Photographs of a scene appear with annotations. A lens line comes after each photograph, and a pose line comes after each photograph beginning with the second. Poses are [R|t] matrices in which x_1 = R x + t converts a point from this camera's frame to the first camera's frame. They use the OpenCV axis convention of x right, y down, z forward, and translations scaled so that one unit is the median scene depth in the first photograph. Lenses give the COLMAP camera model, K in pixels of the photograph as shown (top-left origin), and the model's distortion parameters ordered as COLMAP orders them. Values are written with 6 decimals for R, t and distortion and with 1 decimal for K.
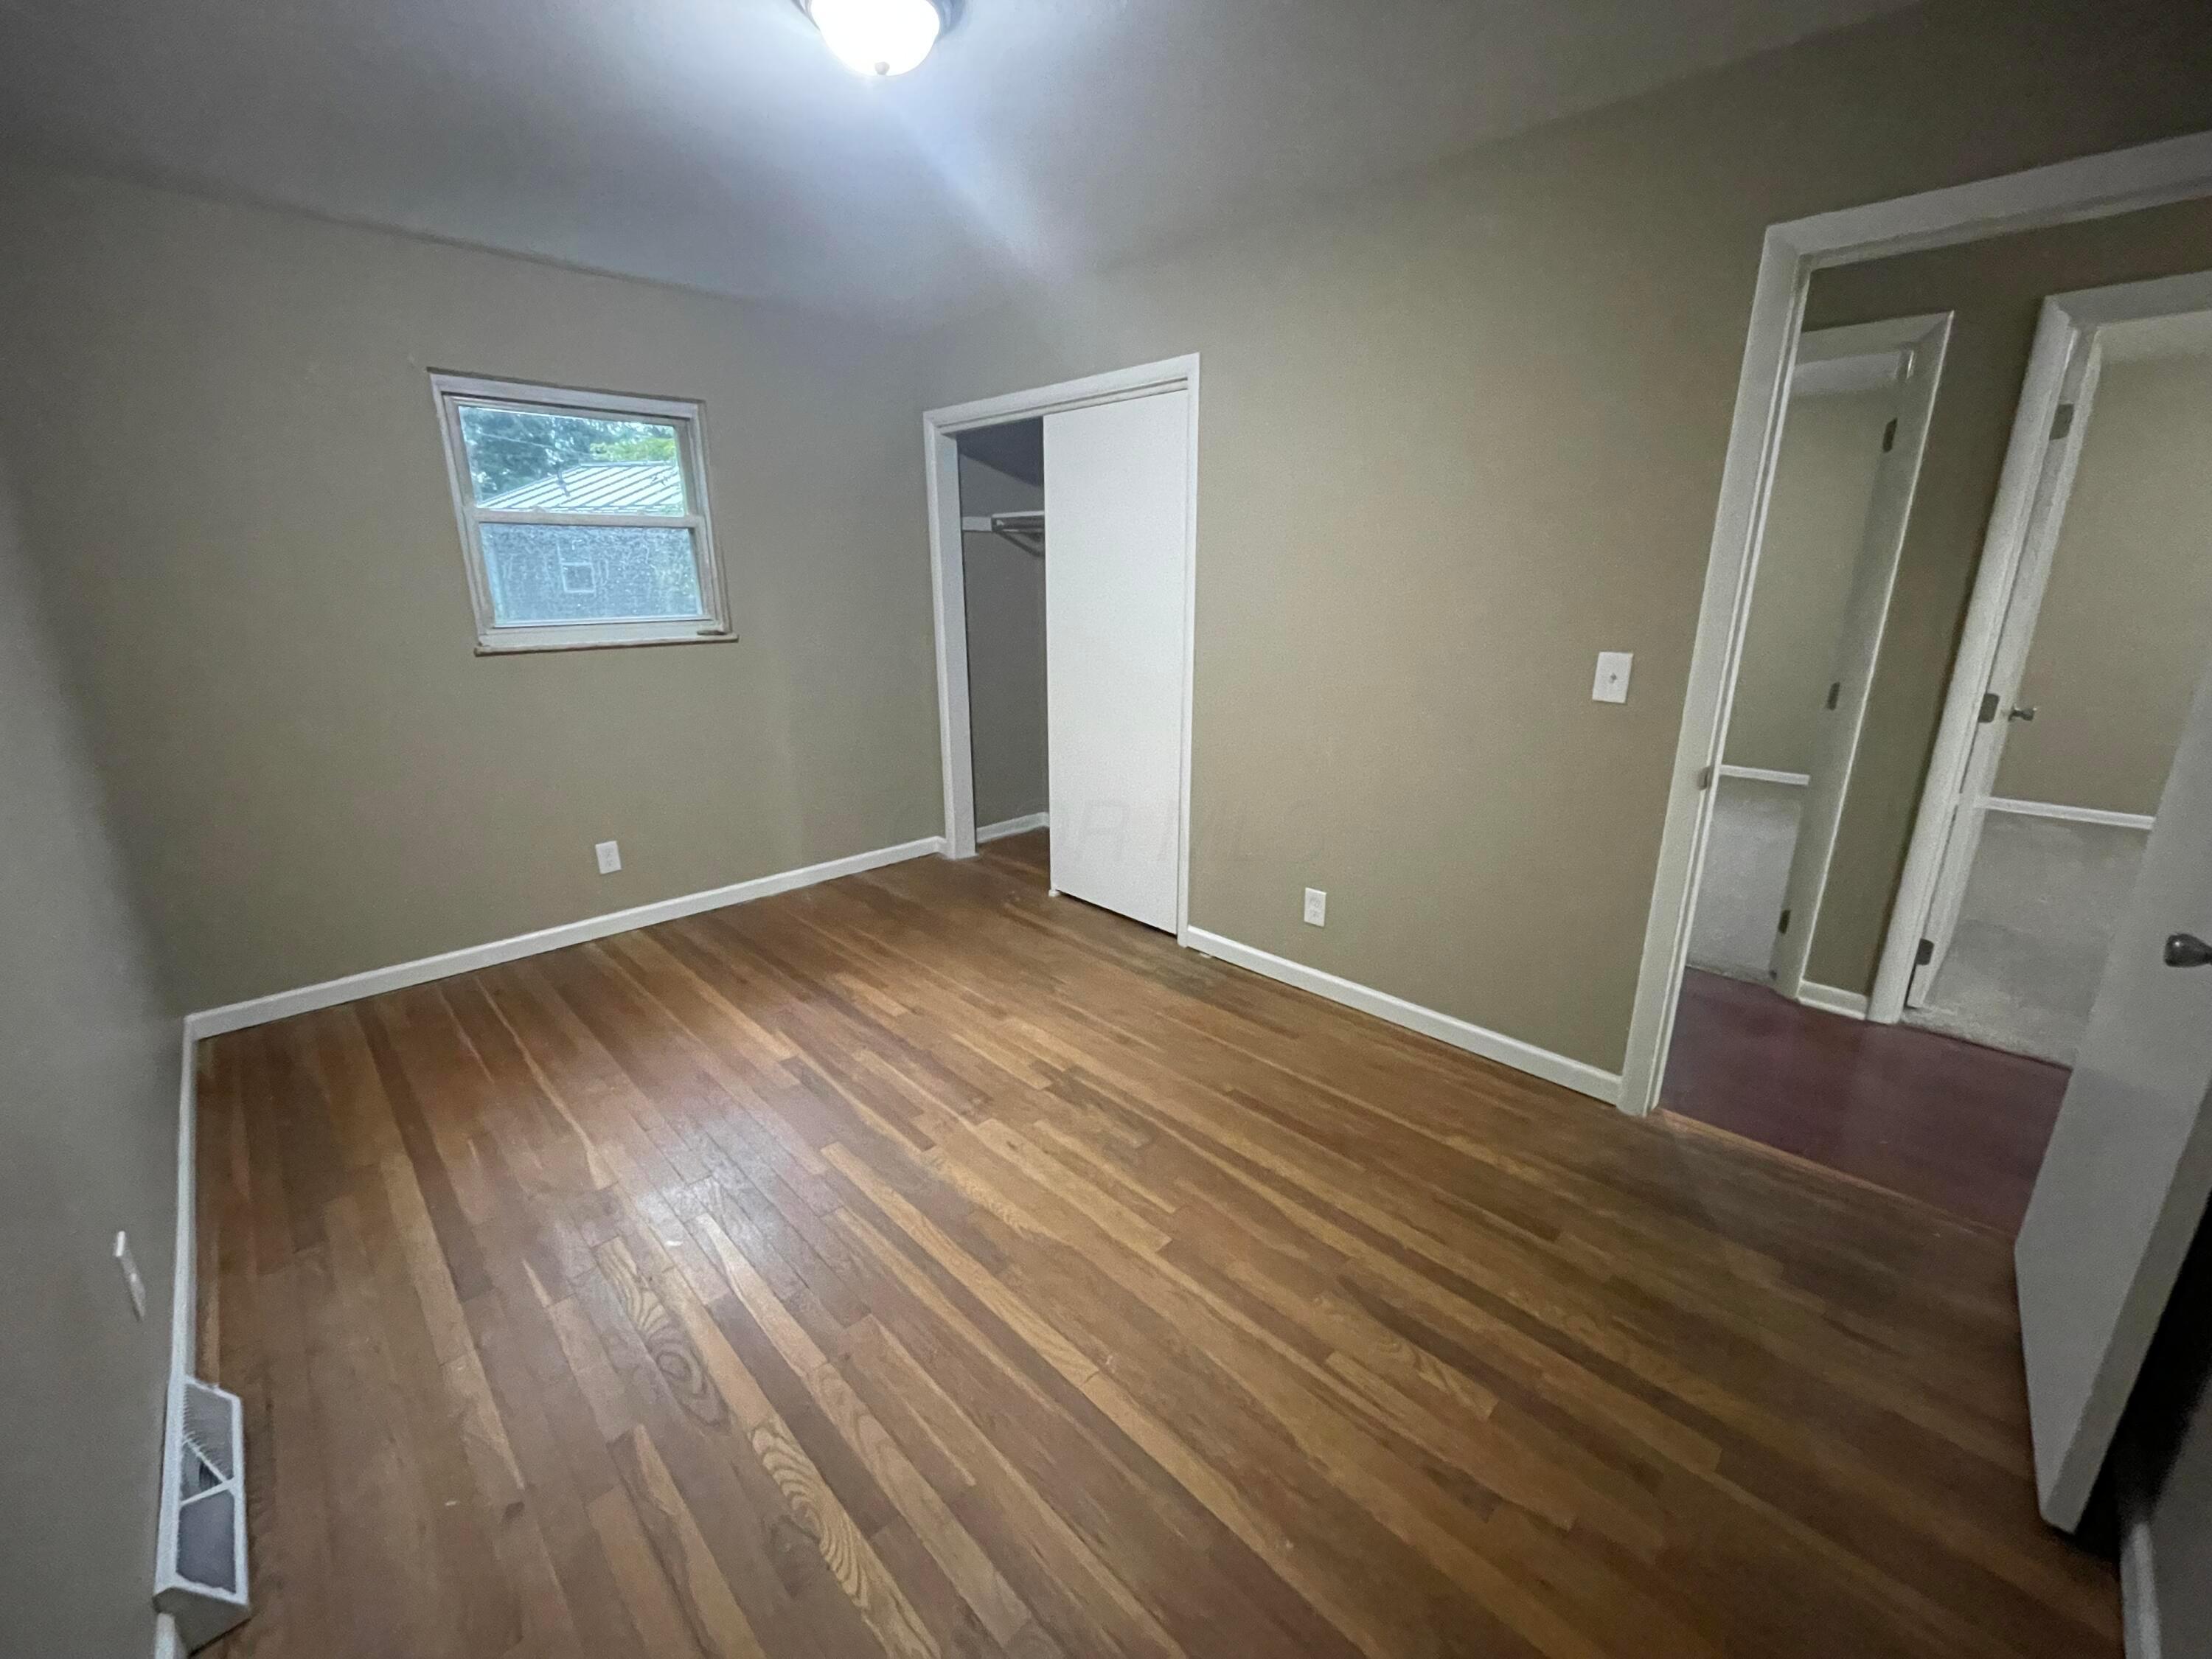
lens RADIAL K [[889.9, 0, 1104.6], [0, 889.9, 818.9], [0, 0, 1]] dist [0.001276, 0.000130]
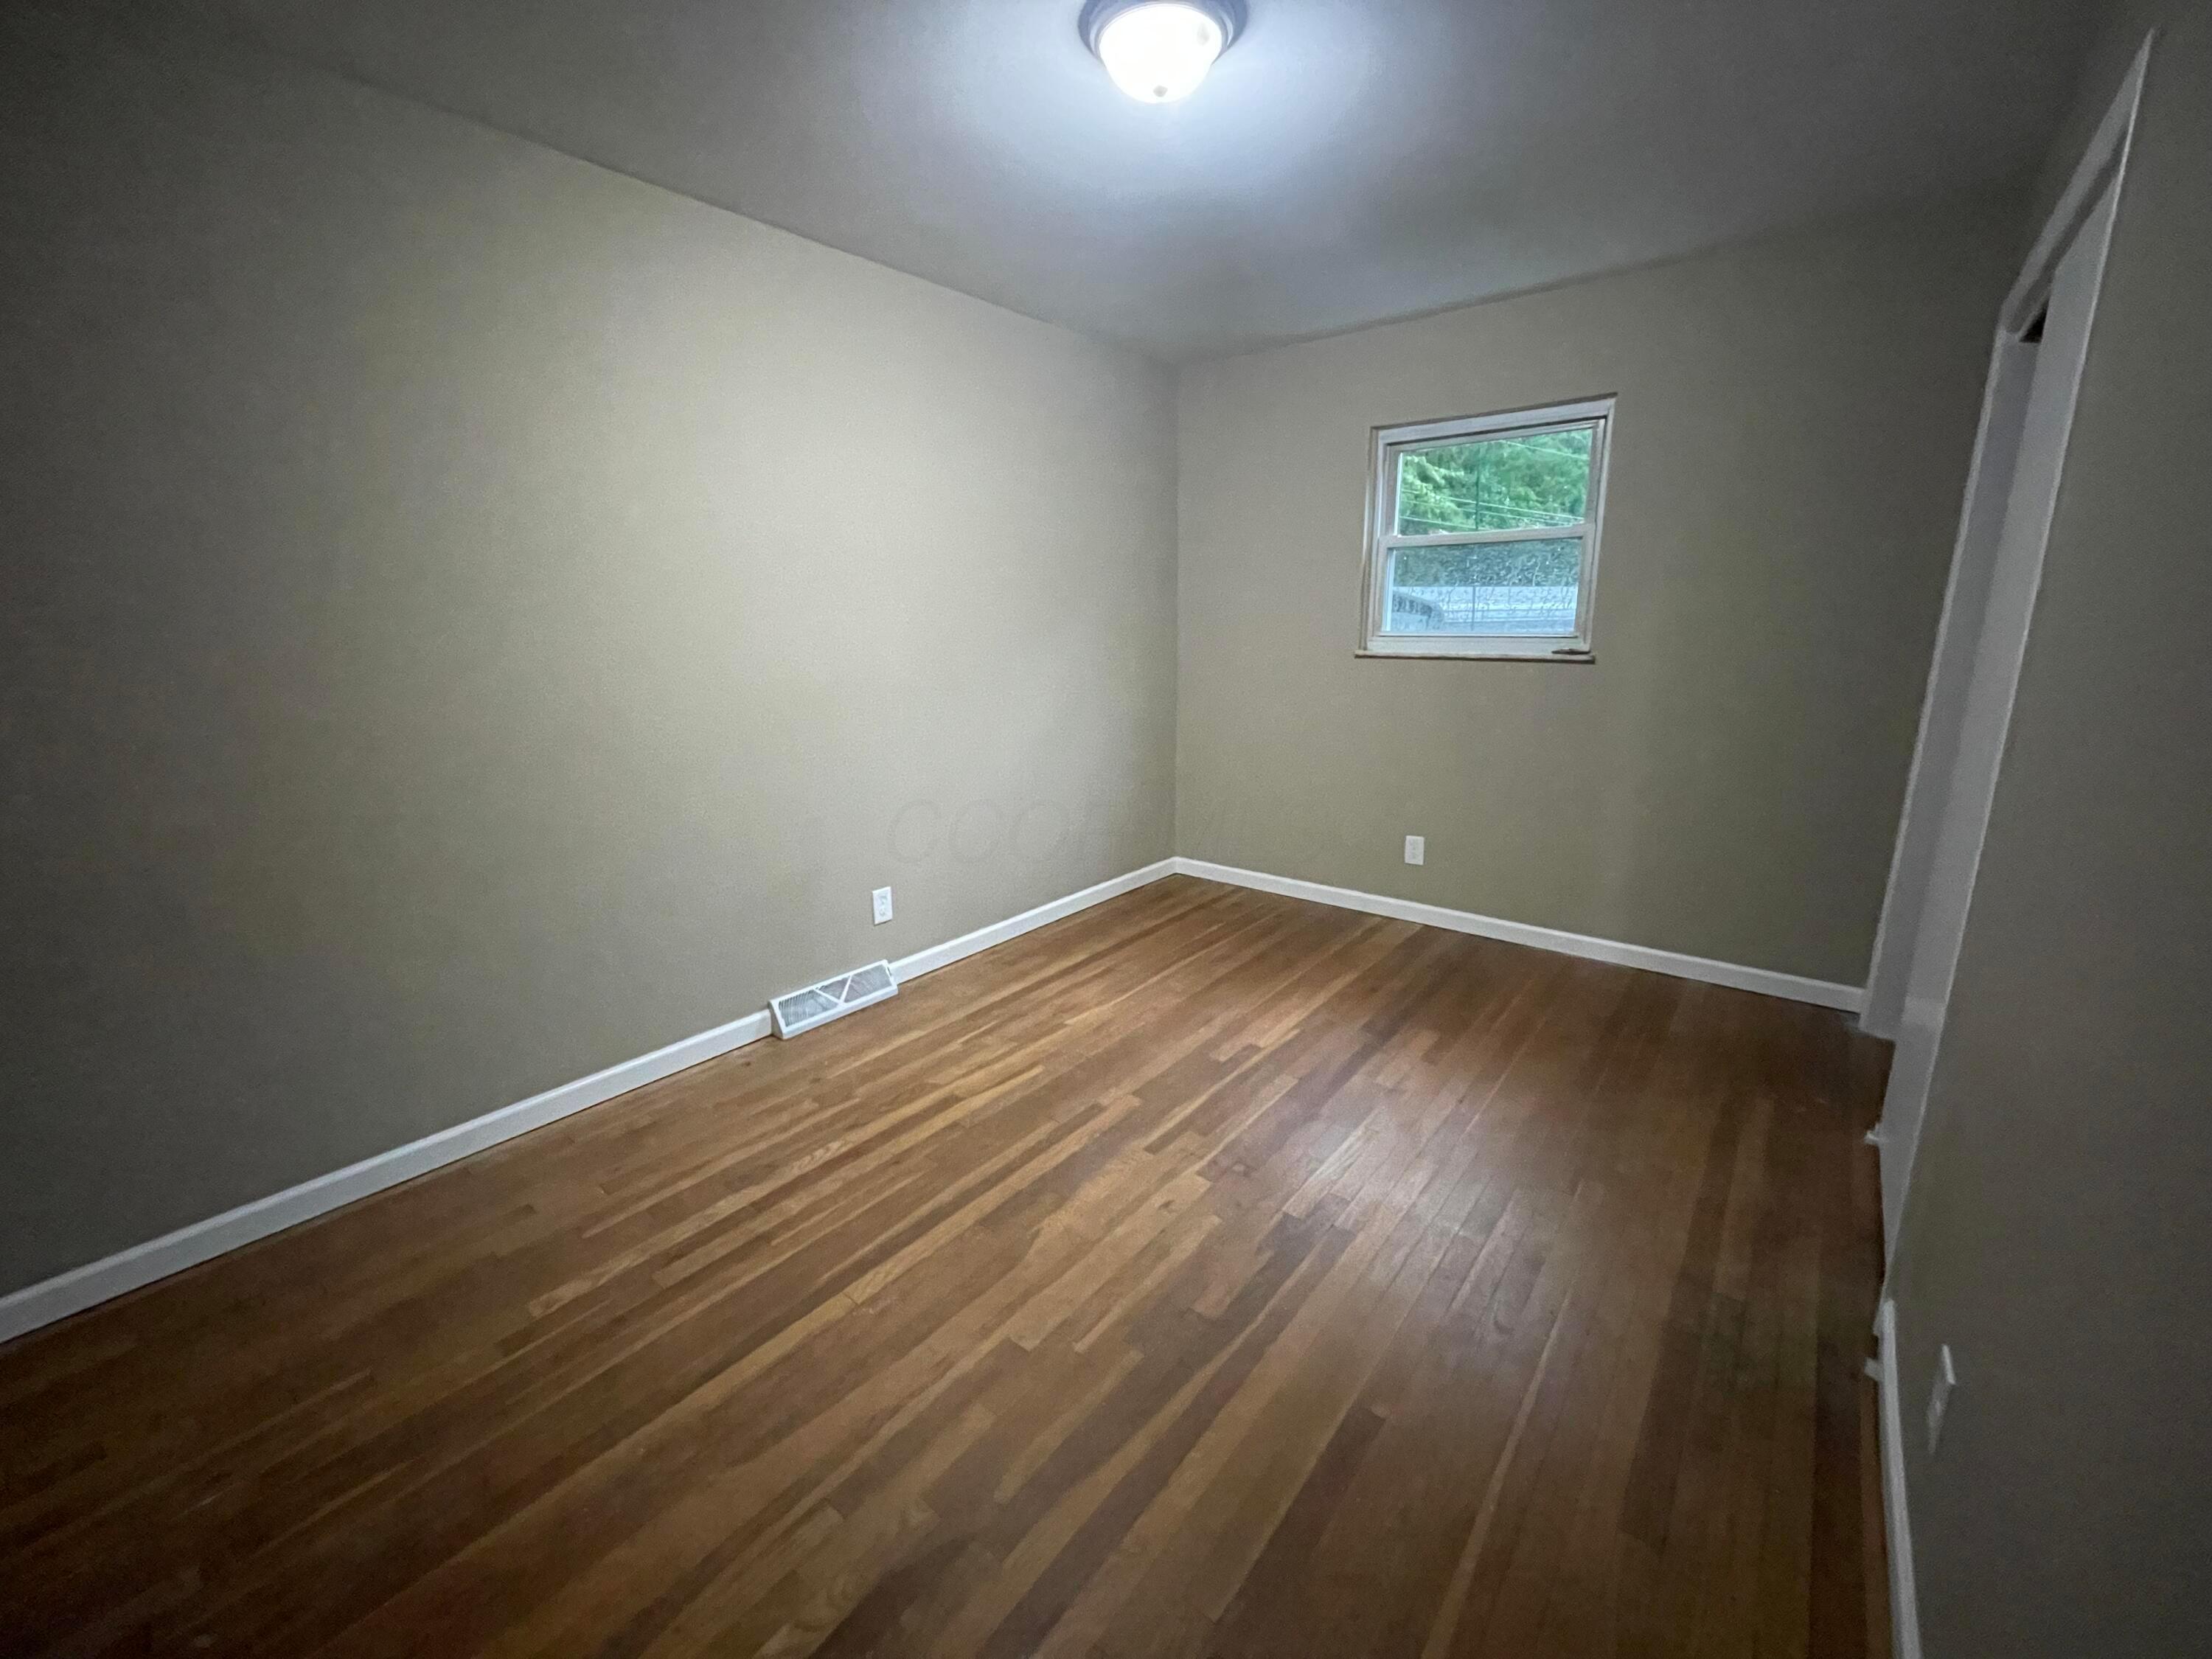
lens RADIAL K [[889.9, 0, 1104.6], [0, 889.9, 818.9], [0, 0, 1]] dist [0.001276, 0.000130]
pose [[0.124527, 0.229442, -0.965323, 0.595366], [-0.254167, 0.947811, 0.192492, -0.145737], [0.959110, 0.221383, 0.176345, 0.605328]]
